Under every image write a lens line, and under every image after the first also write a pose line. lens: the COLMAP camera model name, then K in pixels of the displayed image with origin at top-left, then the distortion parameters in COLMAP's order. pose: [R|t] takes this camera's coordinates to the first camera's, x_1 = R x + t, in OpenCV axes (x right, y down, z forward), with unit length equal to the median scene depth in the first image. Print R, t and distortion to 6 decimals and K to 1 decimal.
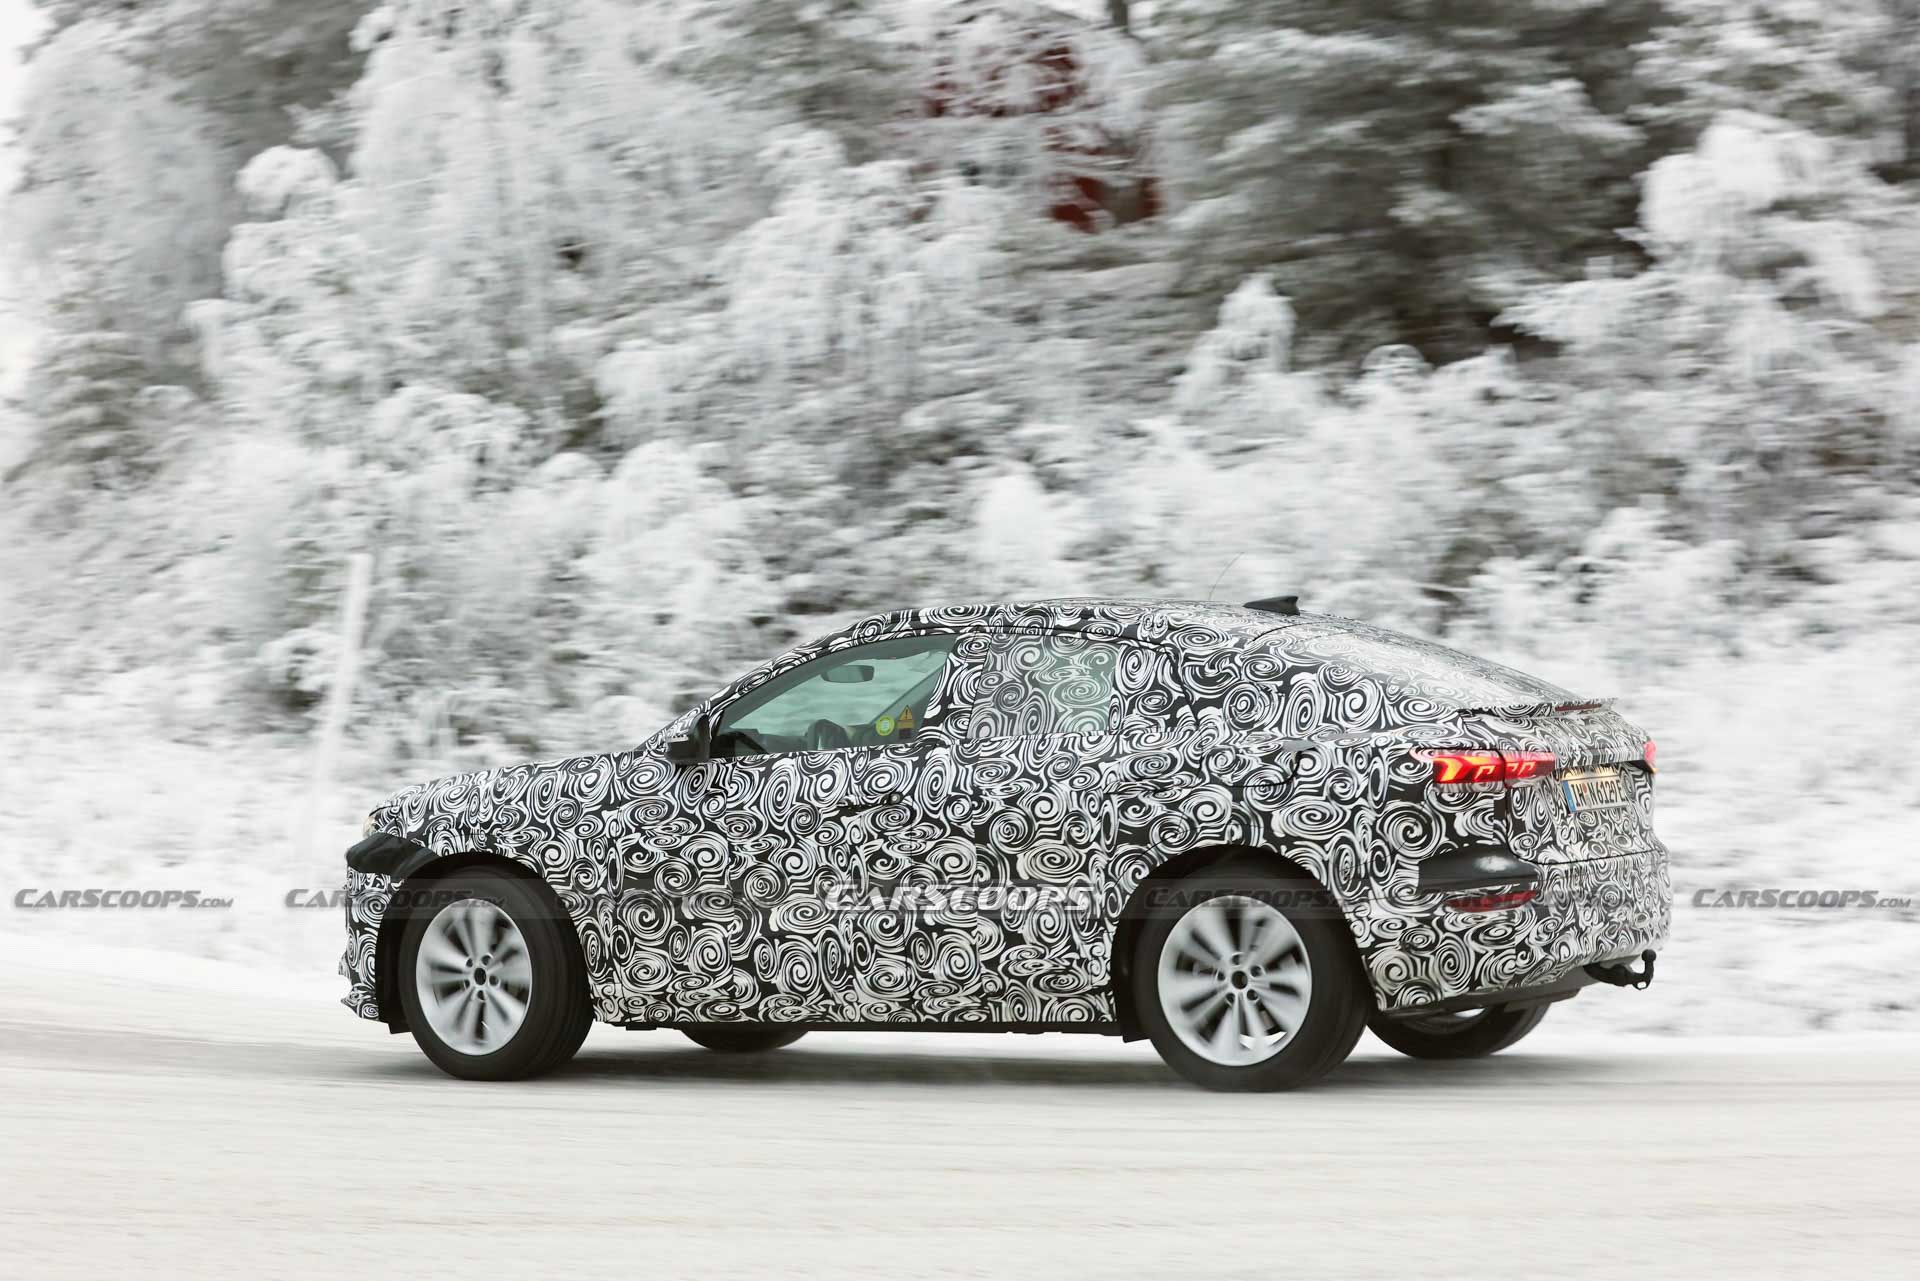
lens RADIAL K [[4463.6, 0, 699.9], [0, 4463.6, 643.2], [0, 0, 1]] dist [-0.099931, -1.742406]
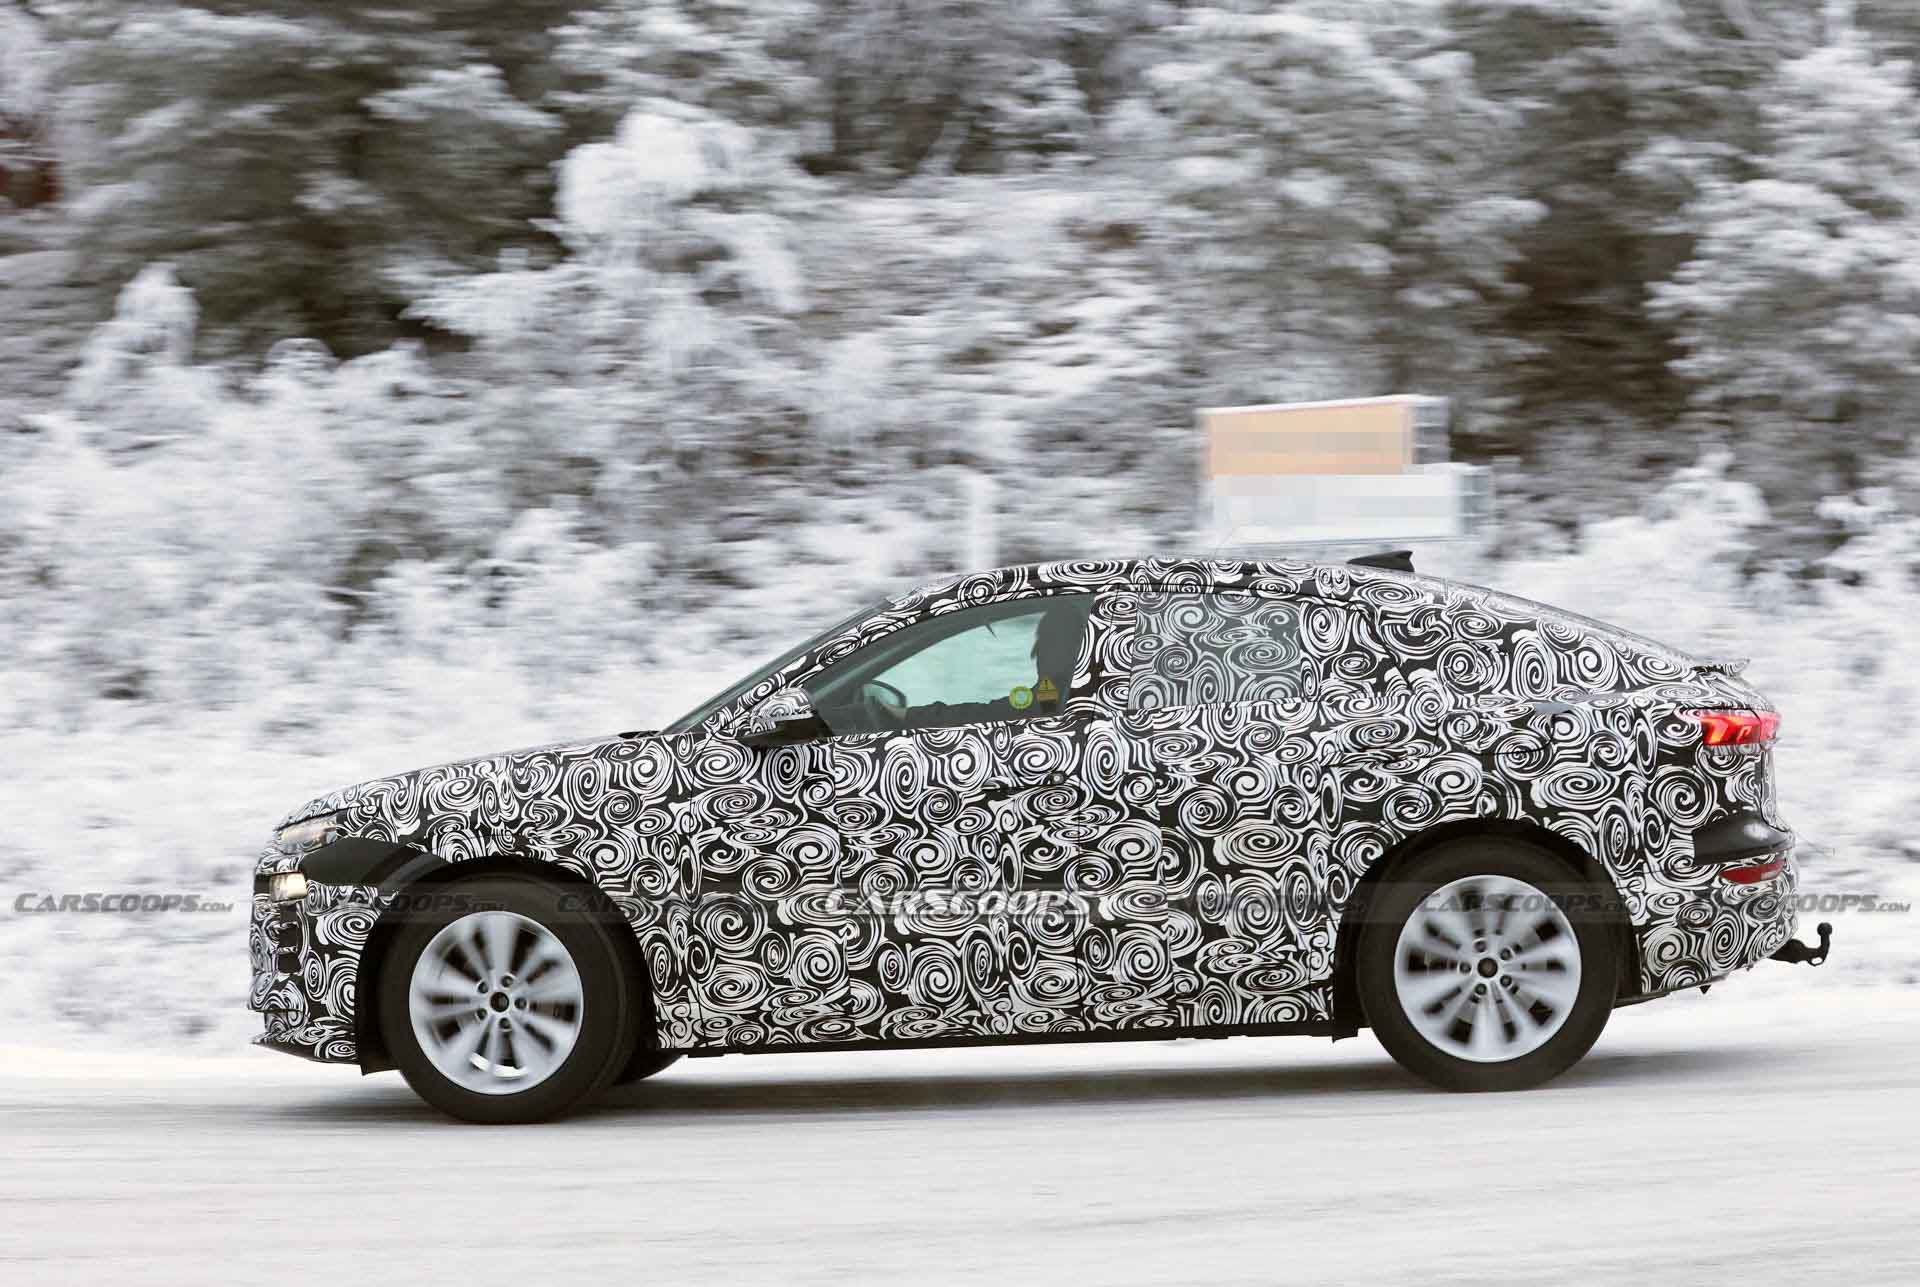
lens RADIAL K [[4531.0, 0, 960.0], [0, 4531.0, 643.5], [0, 0, 1]] dist [0.034001, -5.970456]
pose [[0.920320, -0.009494, 0.391052, -0.314967], [0.011593, 0.999928, -0.003007, 0.010209], [-0.390995, 0.007301, 0.920364, 0.176320]]
